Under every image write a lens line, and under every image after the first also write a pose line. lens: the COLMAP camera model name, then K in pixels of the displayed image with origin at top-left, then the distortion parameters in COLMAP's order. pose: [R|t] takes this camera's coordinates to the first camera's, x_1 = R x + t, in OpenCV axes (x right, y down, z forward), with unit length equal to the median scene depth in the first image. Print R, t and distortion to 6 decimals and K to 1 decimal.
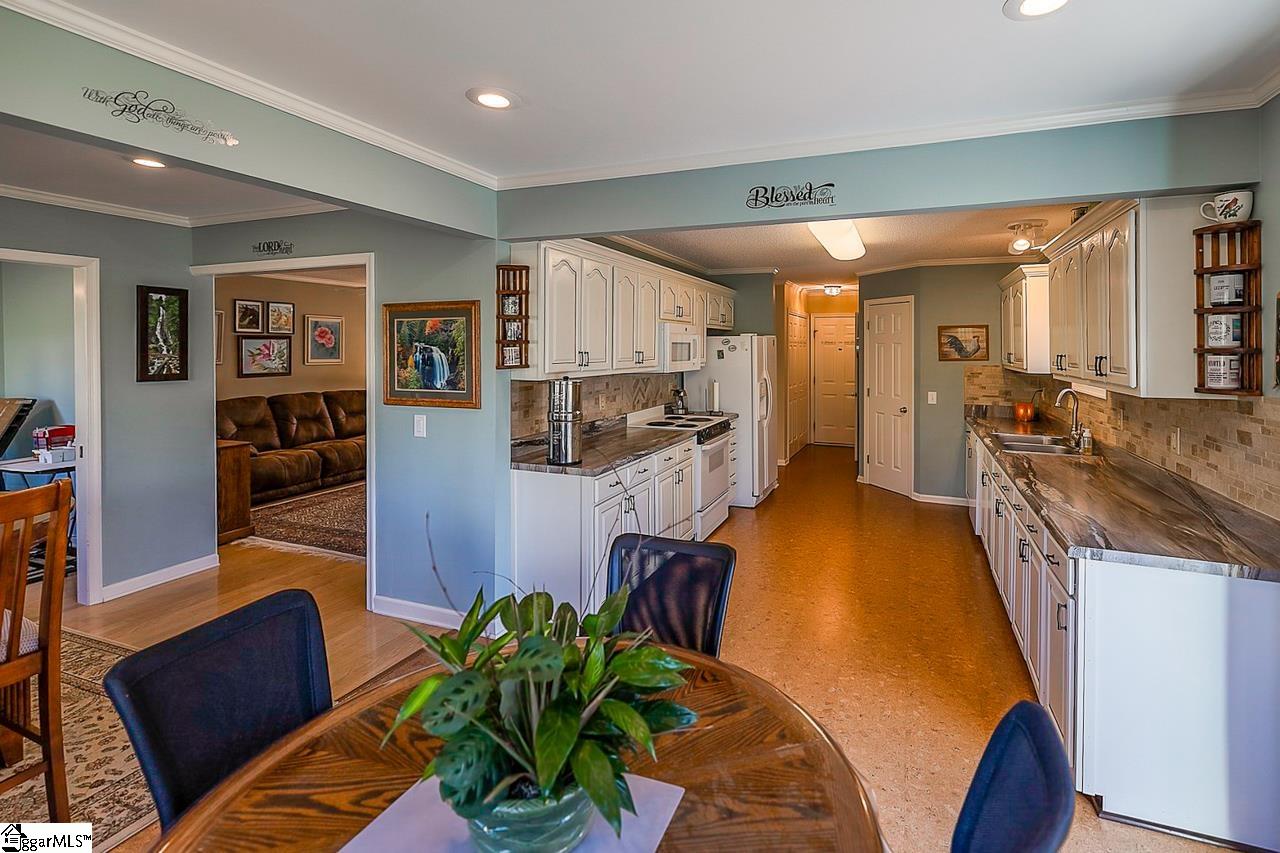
lens RADIAL K [[539.9, 0, 692.9], [0, 539.9, 344.7], [0, 0, 1]] dist [-0.000463, -0.001478]
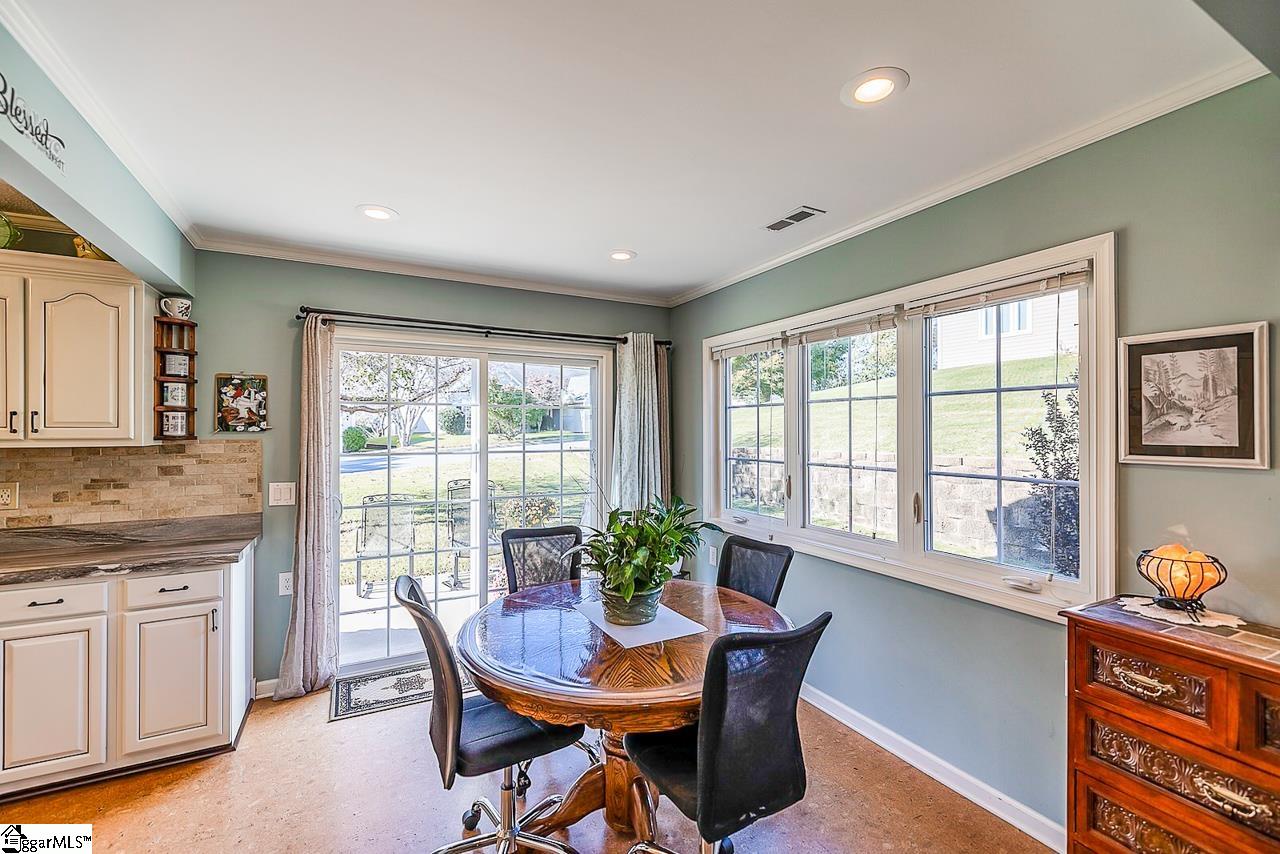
lens RADIAL K [[539.9, 0, 628.7], [0, 539.9, 425.3], [0, 0, 1]] dist [-0.000463, -0.001478]
pose [[-0.734011, 0.002721, 0.679132, -0.773093], [-0.007728, 0.999894, -0.012358, 0.057239], [-0.679093, -0.014320, -0.733912, 1.129957]]
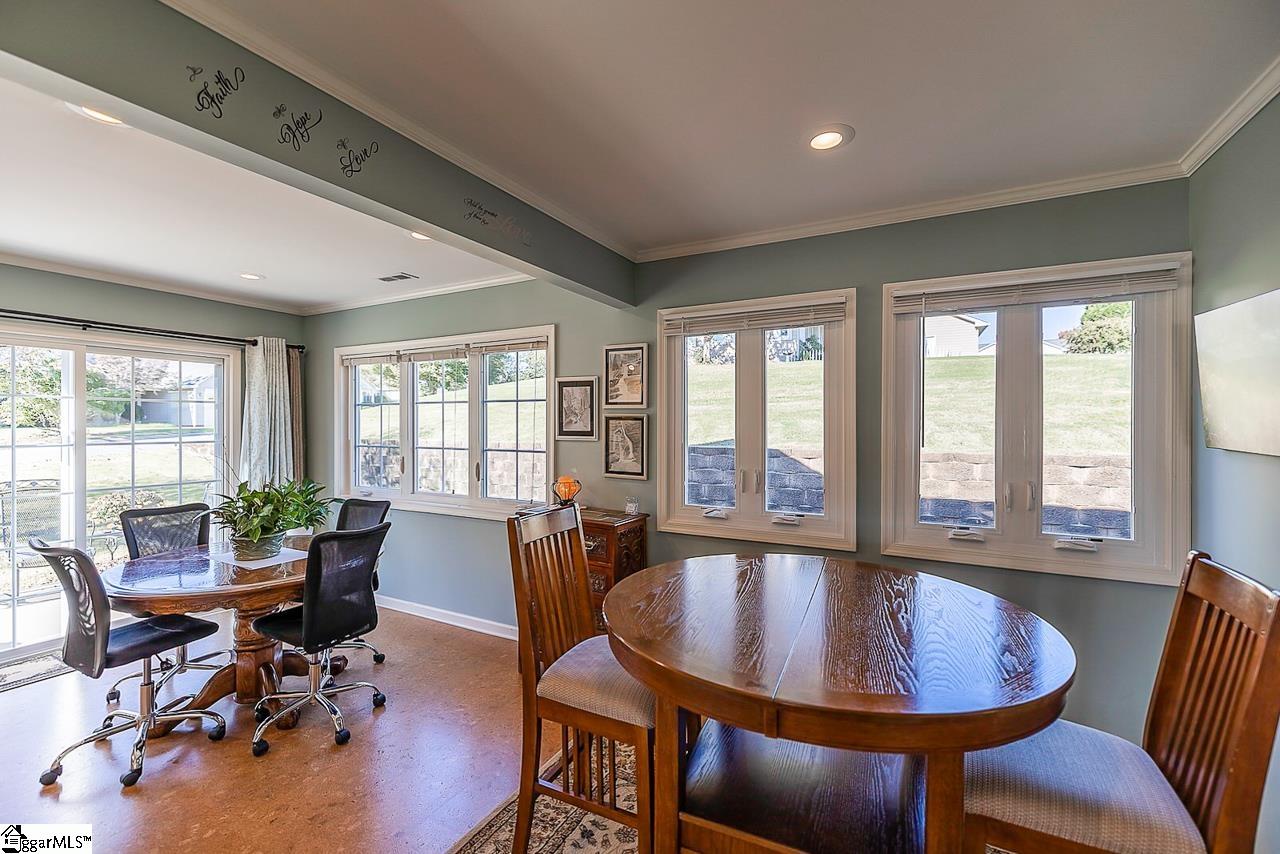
lens RADIAL K [[539.9, 0, 639.9], [0, 539.9, 425.6], [0, 0, 1]] dist [-0.000463, -0.001478]
pose [[-0.990517, -0.005729, 0.137270, -1.254200], [-0.006341, 0.999972, -0.004020, 0.059427], [-0.137244, -0.004852, -0.990525, 1.627516]]
